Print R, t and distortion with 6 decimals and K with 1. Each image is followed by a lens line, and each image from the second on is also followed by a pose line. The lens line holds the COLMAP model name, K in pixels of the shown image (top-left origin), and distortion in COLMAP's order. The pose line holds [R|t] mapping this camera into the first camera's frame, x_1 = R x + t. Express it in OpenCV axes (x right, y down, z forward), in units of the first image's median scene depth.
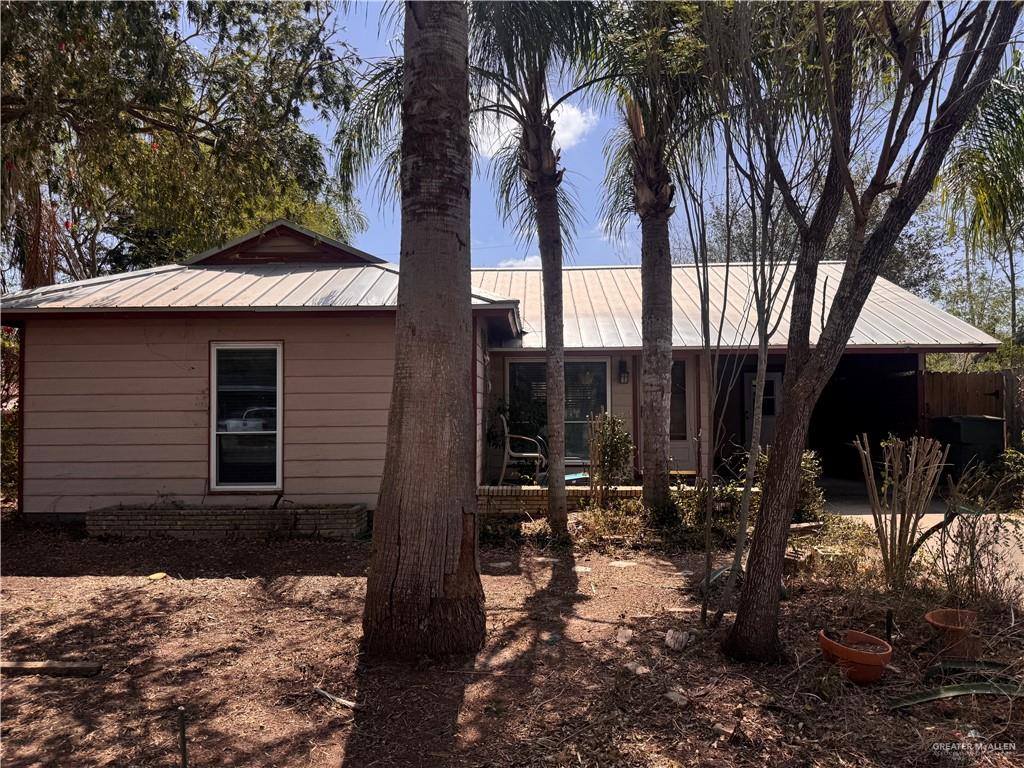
lens RADIAL K [[702.0, 0, 512.0], [0, 702.0, 384.0], [0, 0, 1]] dist [0.127586, -0.163374]
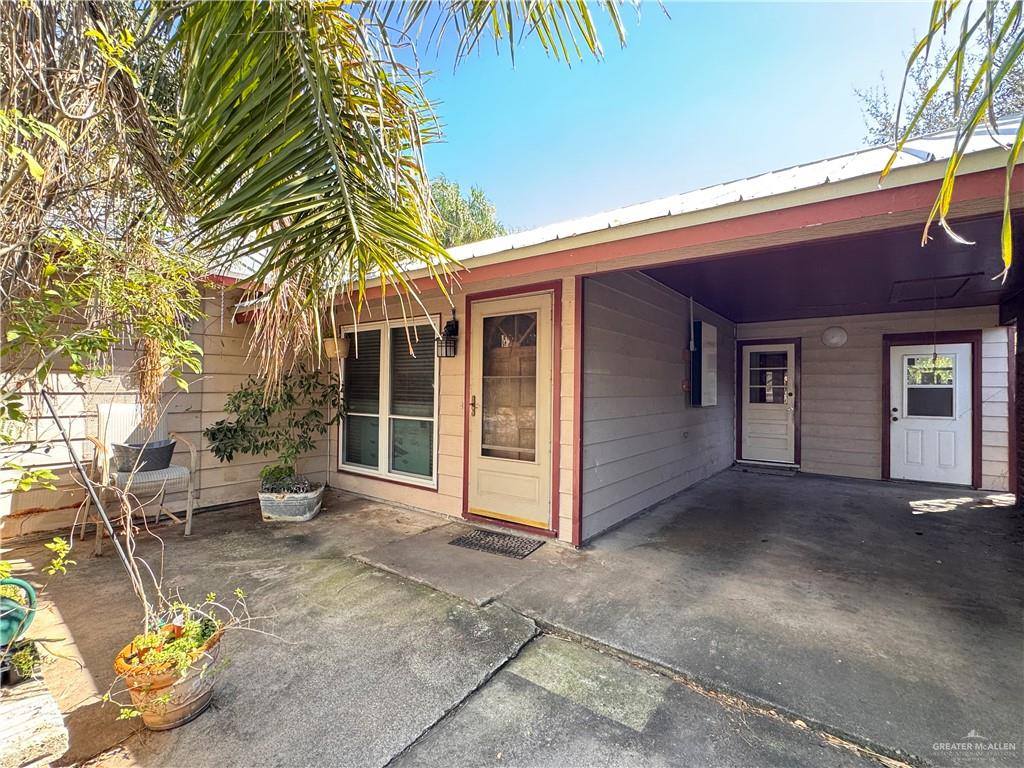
lens RADIAL K [[469.3, 0, 512.0], [0, 469.3, 384.0], [0, 0, 1]] dist [-0.000708, -0.000090]
pose [[0.817042, 0.011405, -0.576465, 0.645511], [-0.000171, 0.999809, 0.019539, 0.020105], [0.576578, -0.015865, 0.816888, 1.047361]]
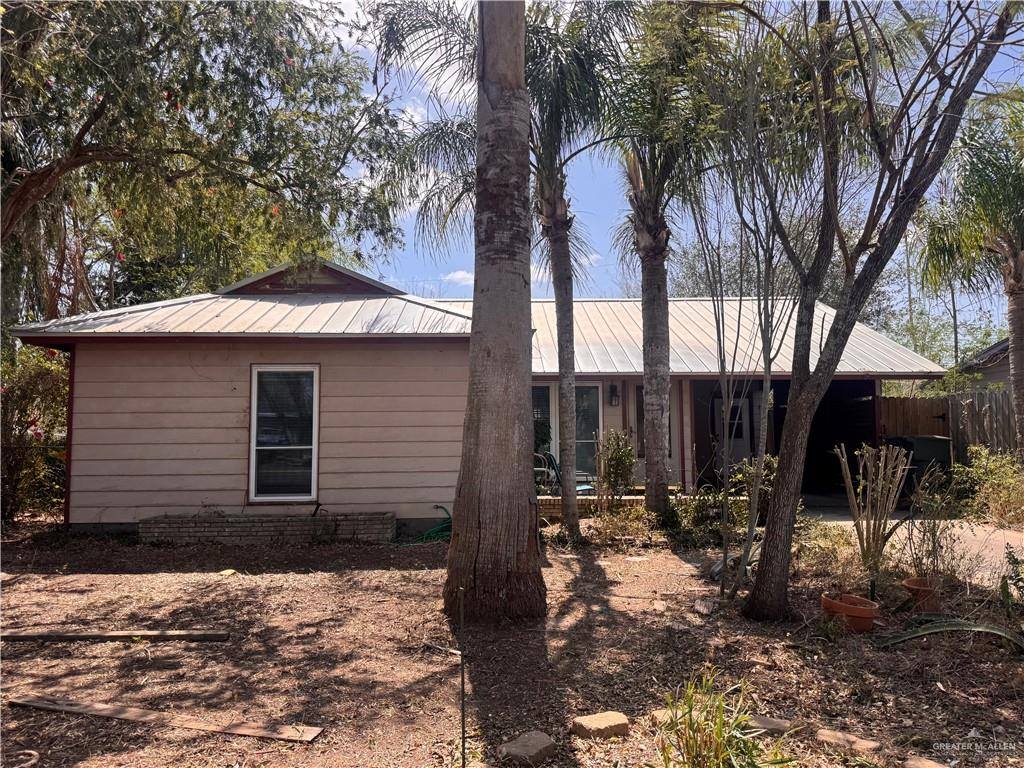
lens RADIAL K [[699.5, 0, 512.0], [0, 699.5, 384.0], [0, 0, 1]] dist [0.163723, -0.245509]
pose [[0.998217, 0.005590, 0.059430, -0.097150], [-0.003118, 0.999129, -0.041608, 0.016048], [-0.059611, 0.041349, 0.997365, -0.120946]]
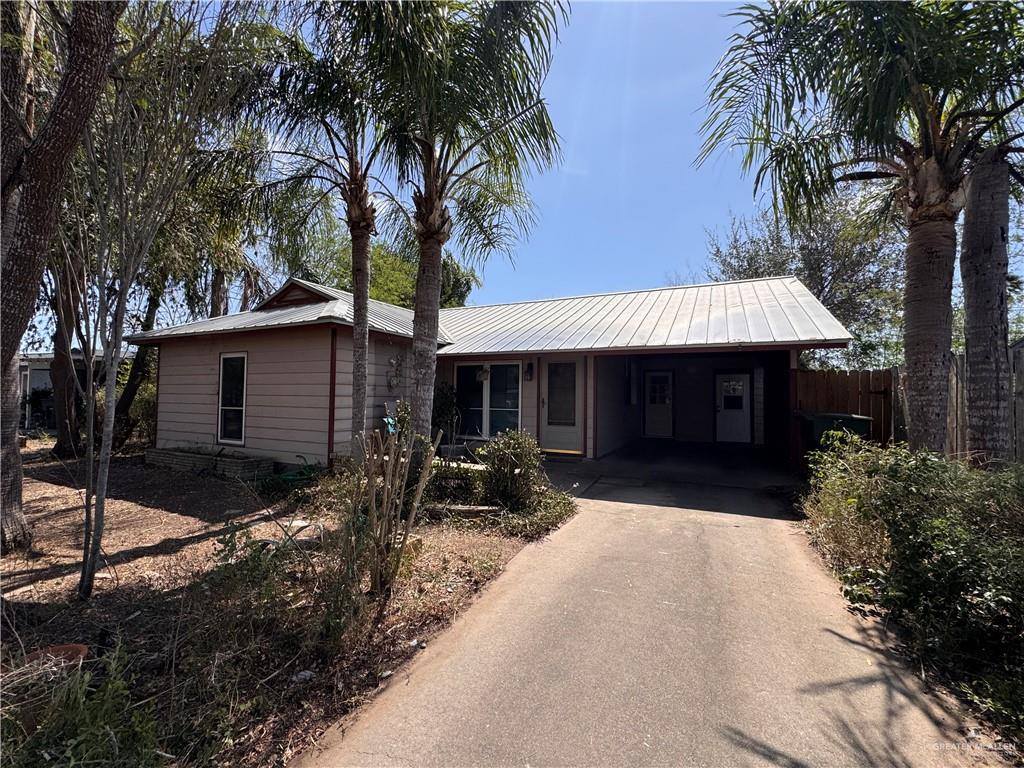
lens RADIAL K [[413.6, 0, 512.0], [0, 413.6, 384.0], [0, 0, 1]] dist [-0.000932, -0.000001]
pose [[0.911003, 0.005479, -0.412363, 0.660275], [-0.007053, 0.999972, -0.002295, 0.010871], [0.412339, 0.004999, 0.911017, 0.435449]]
